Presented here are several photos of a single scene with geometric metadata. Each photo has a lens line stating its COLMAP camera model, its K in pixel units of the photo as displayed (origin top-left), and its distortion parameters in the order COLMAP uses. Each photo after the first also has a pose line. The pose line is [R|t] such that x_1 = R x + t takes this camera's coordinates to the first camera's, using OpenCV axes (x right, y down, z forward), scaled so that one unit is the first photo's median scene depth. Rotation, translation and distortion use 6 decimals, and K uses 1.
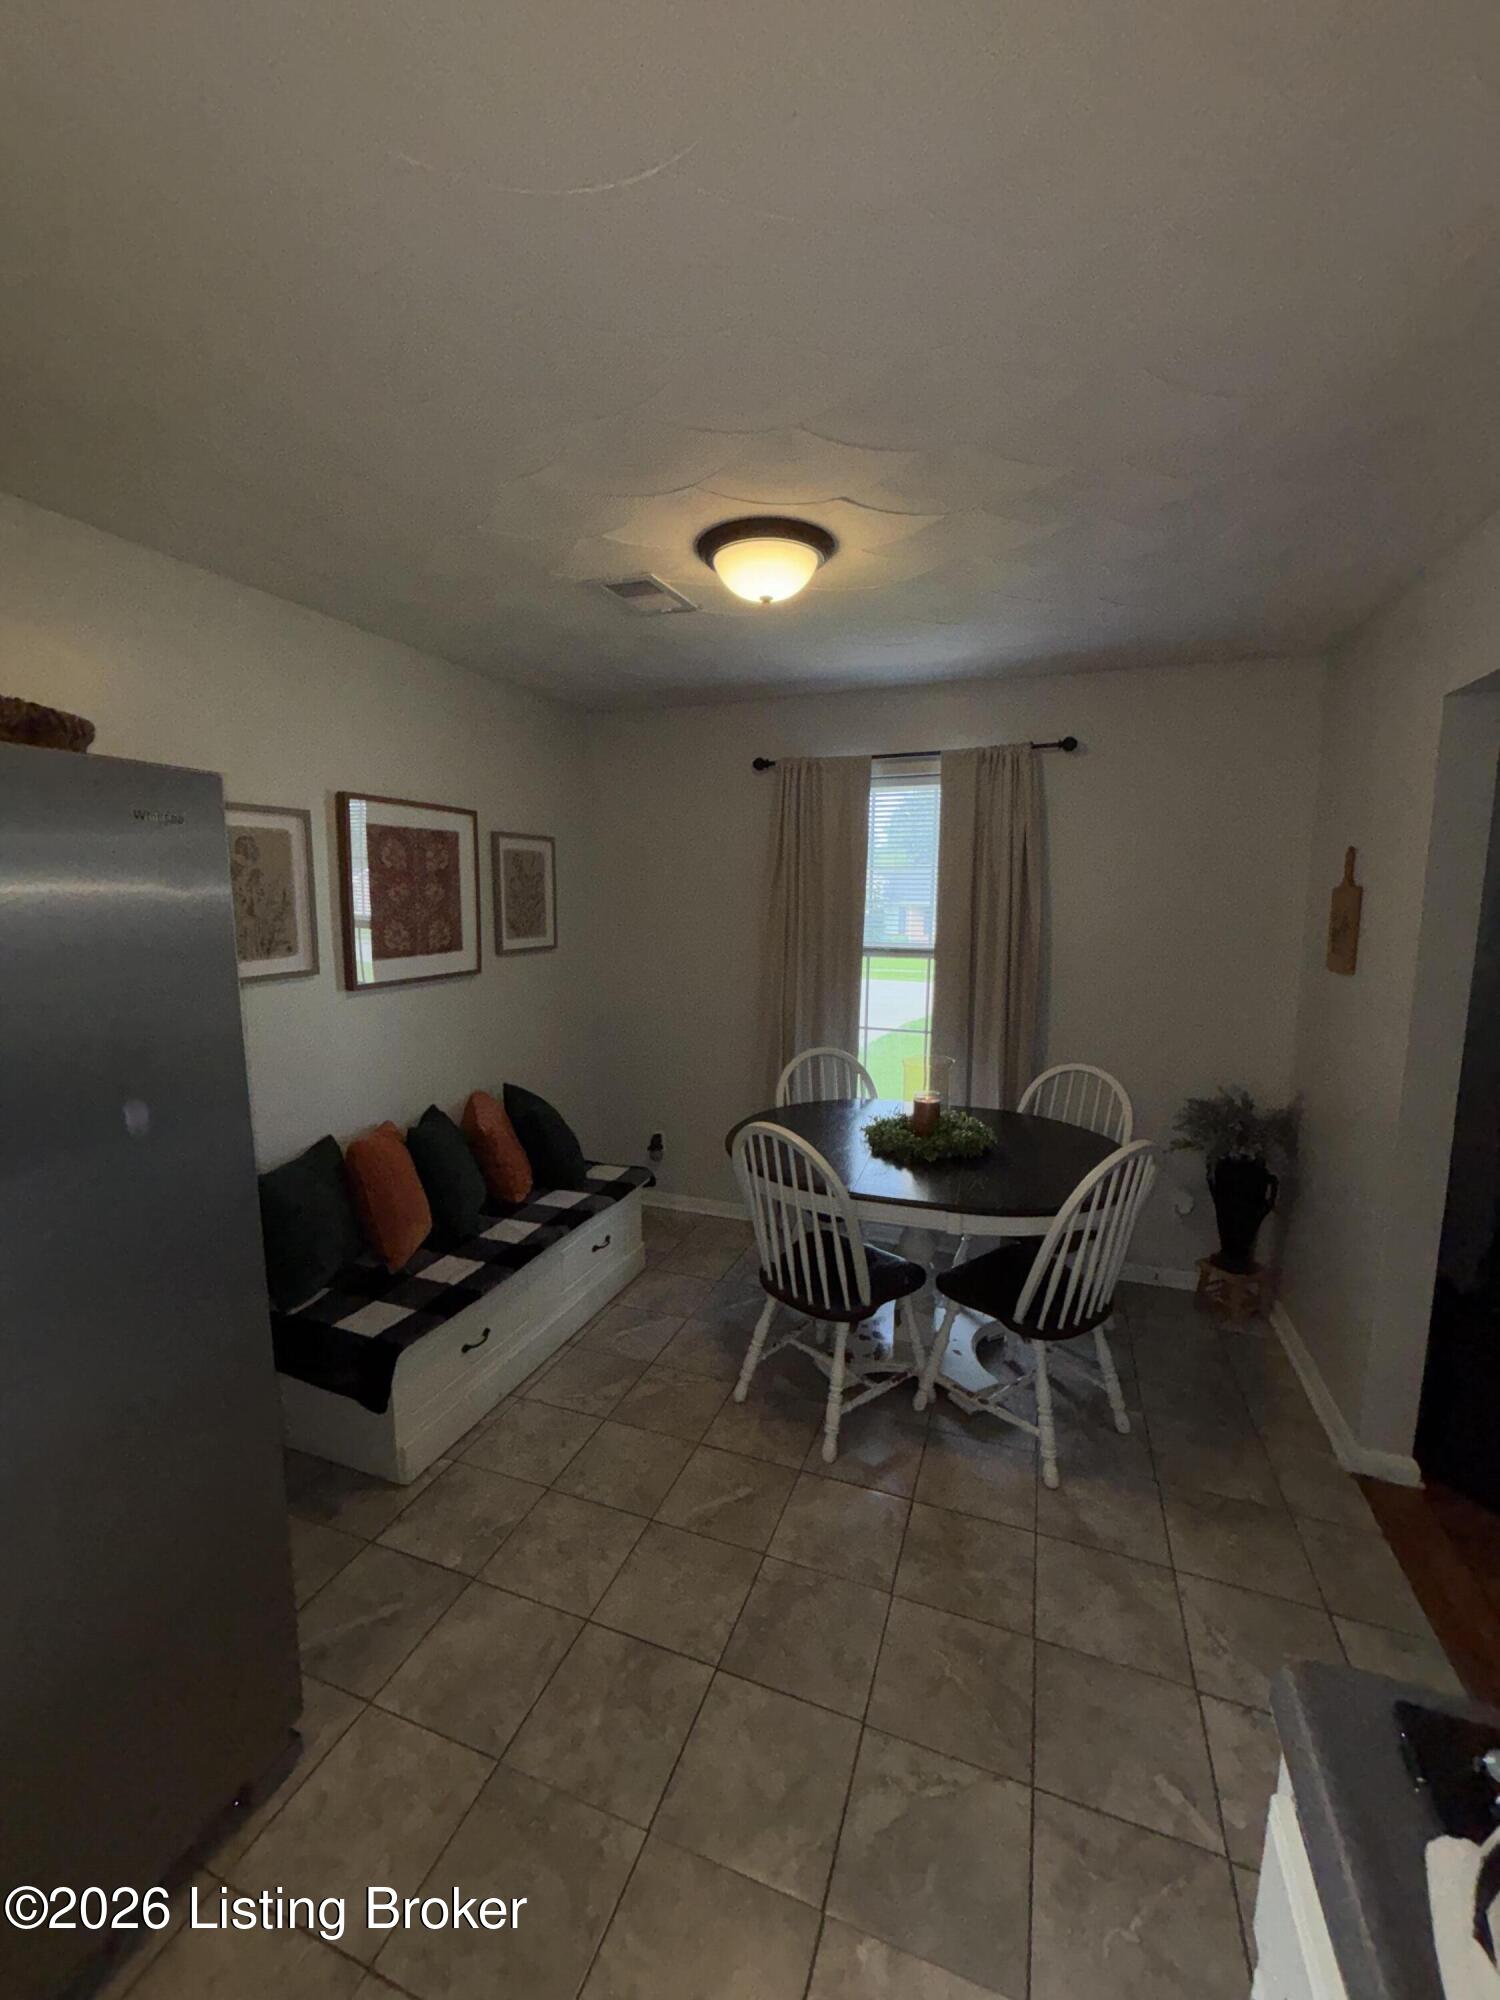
lens RADIAL K [[792.2, 0, 756.1], [0, 792.2, 994.6], [0, 0, 1]] dist [0.001330, 0.001277]
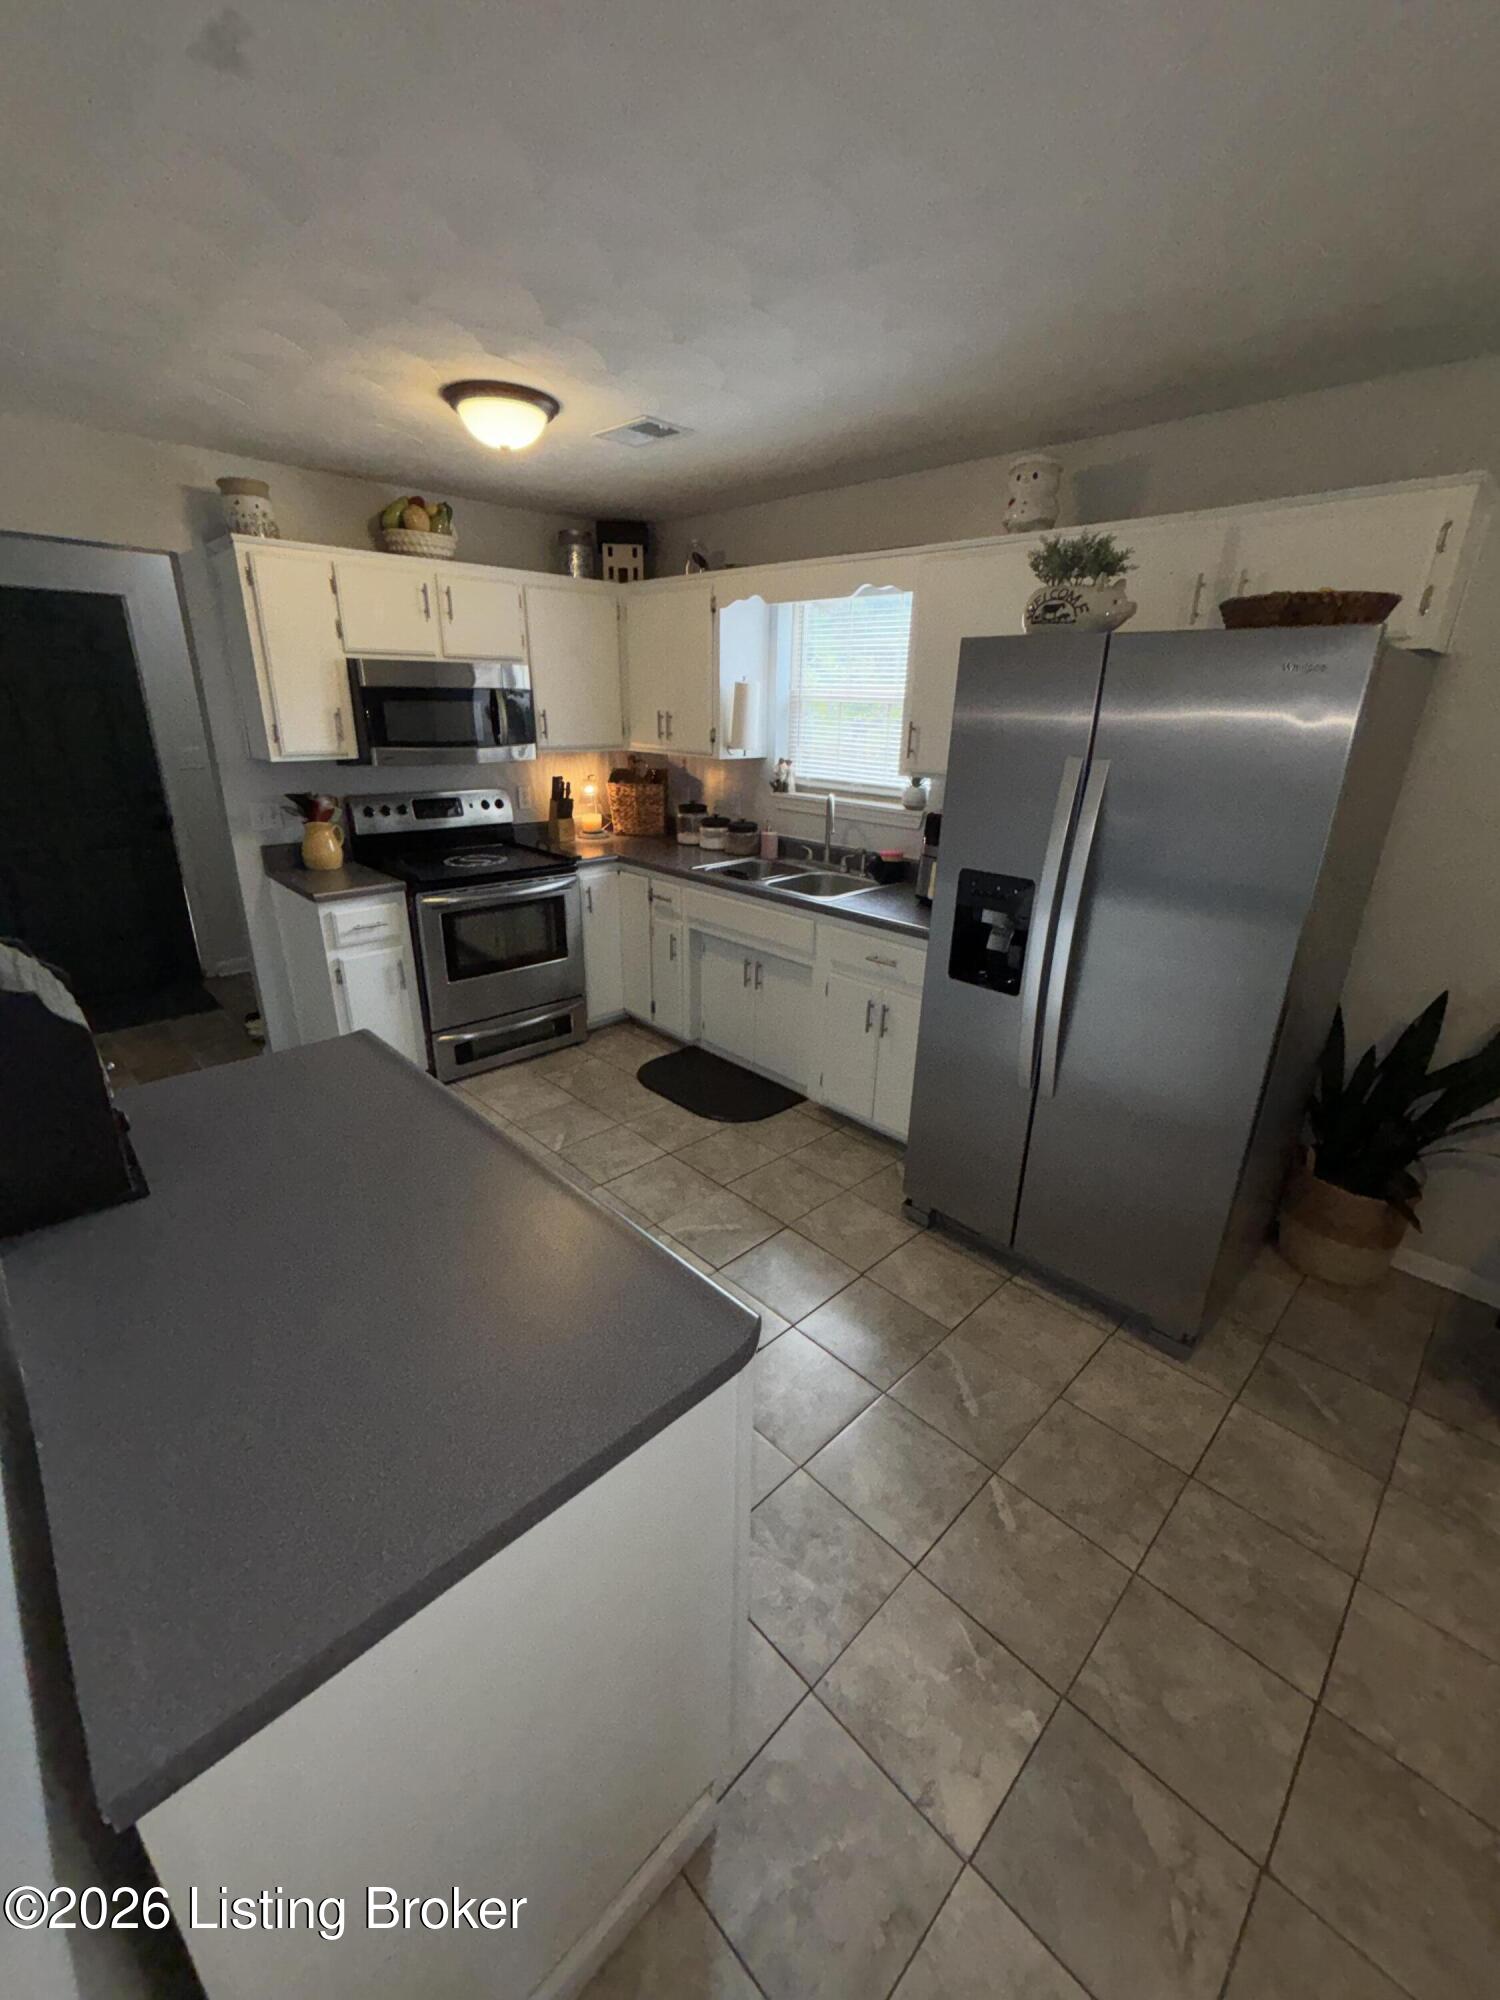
lens RADIAL K [[792.2, 0, 737.2], [0, 792.2, 979.7], [0, 0, 1]] dist [0.001330, 0.001277]
pose [[-0.437384, 0.279084, -0.854873, 0.487999], [-0.129993, 0.921019, 0.367188, -0.052973], [0.889830, 0.271729, -0.366560, 0.377746]]
